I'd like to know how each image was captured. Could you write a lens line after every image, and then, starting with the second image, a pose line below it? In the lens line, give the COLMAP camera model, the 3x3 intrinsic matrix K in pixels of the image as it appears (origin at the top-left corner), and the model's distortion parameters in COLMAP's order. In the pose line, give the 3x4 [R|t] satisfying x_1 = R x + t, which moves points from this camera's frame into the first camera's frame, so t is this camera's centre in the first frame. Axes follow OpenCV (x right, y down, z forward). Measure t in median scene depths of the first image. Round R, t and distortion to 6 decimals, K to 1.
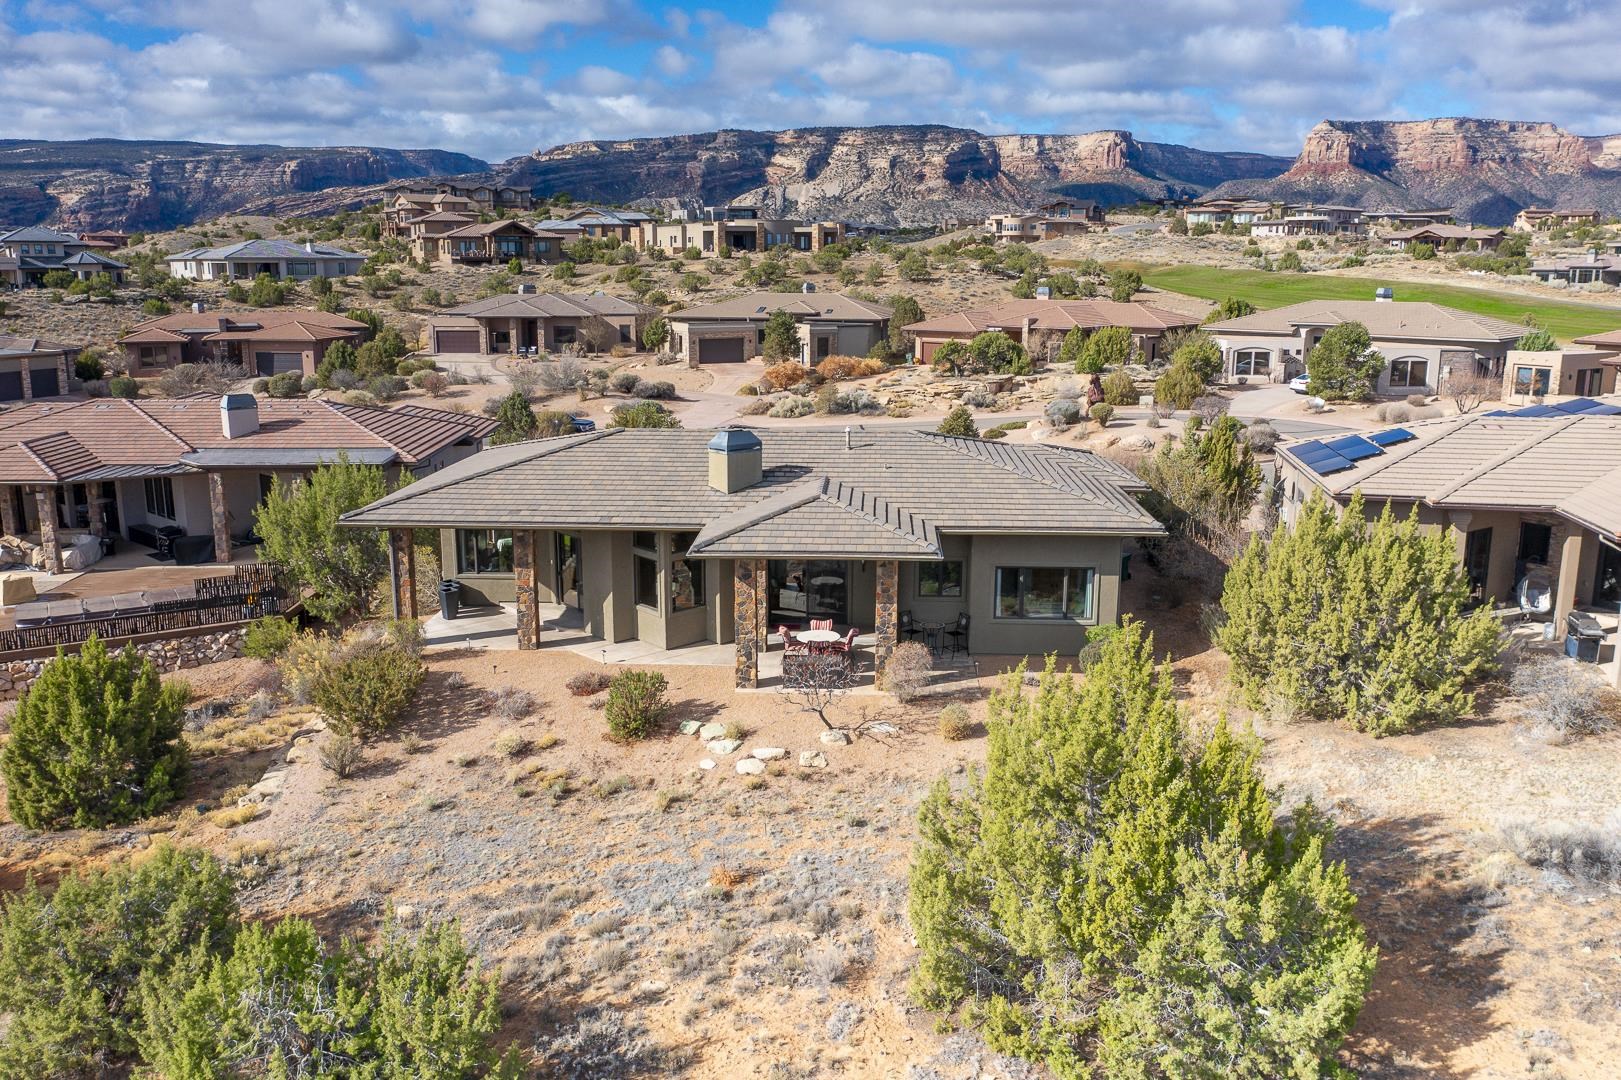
lens RADIAL K [[1284.4, 0, 813.6], [0, 1284.4, 540.6], [0, 0, 1]] dist [-0.013667, 0.002847]
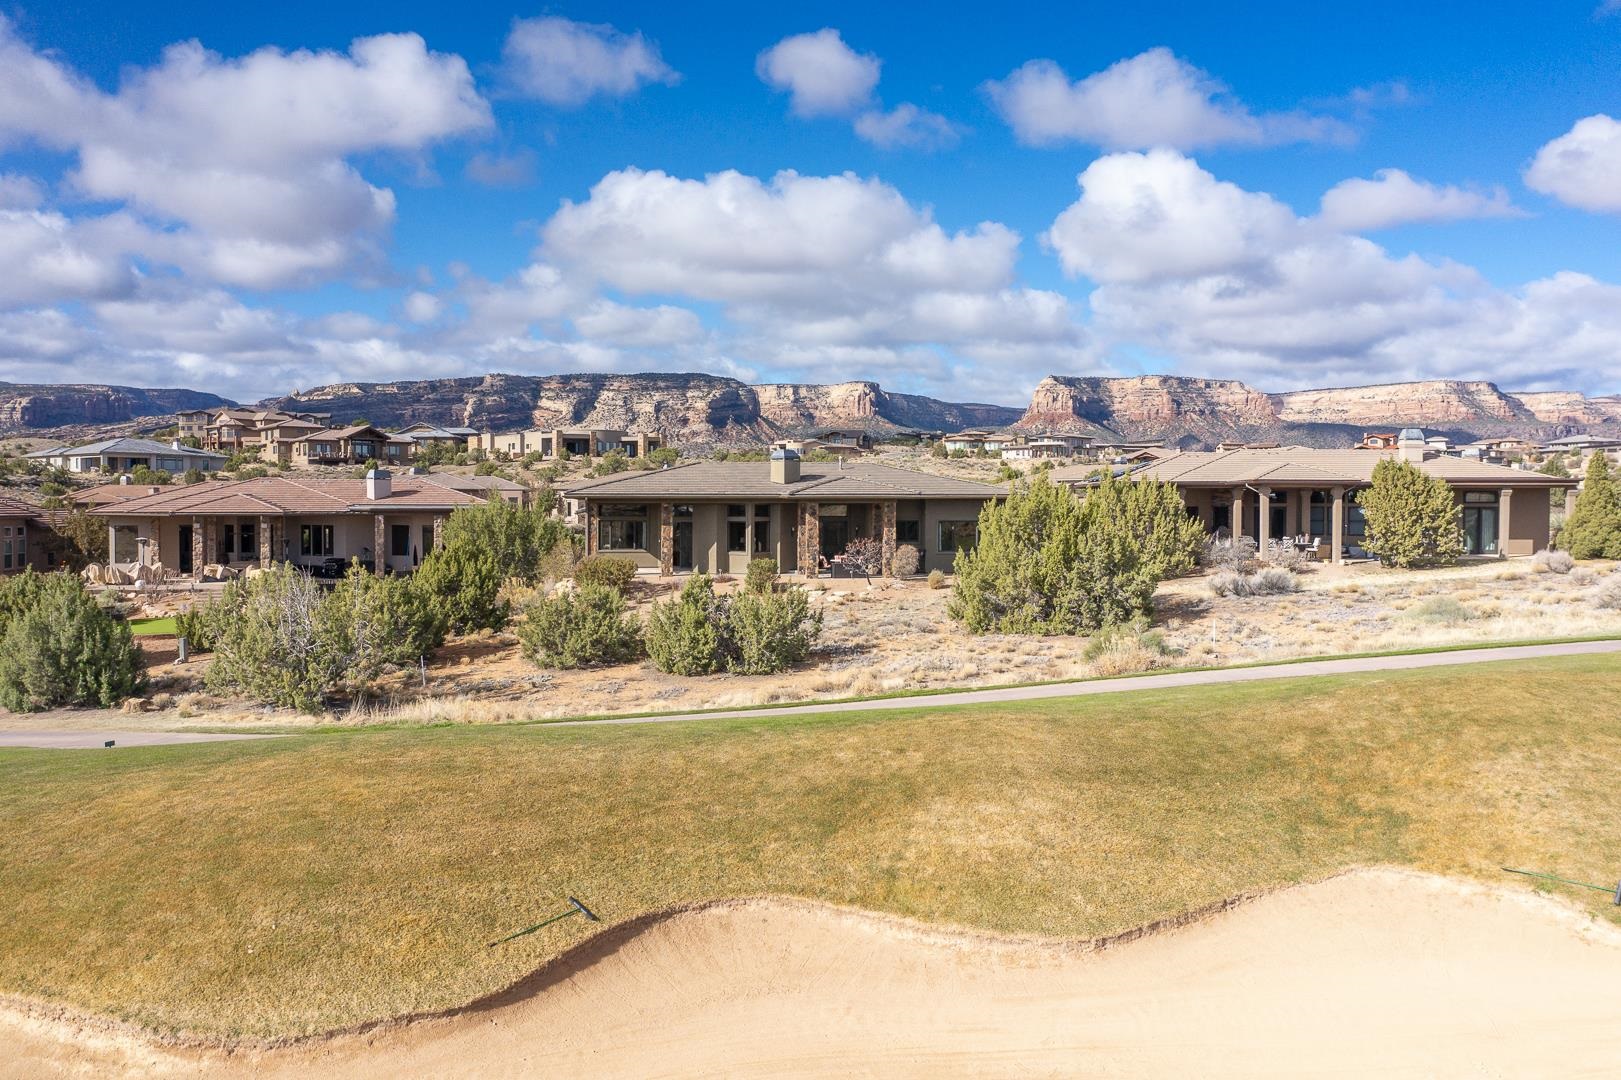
lens RADIAL K [[1286.1, 0, 813.0], [0, 1286.1, 545.0], [0, 0, 1]] dist [-0.016824, 0.005727]
pose [[0.983091, -0.005083, 0.183046, -0.060732], [0.038257, 0.983257, -0.178164, 0.062121], [-0.179076, 0.182154, 0.966826, -0.116764]]
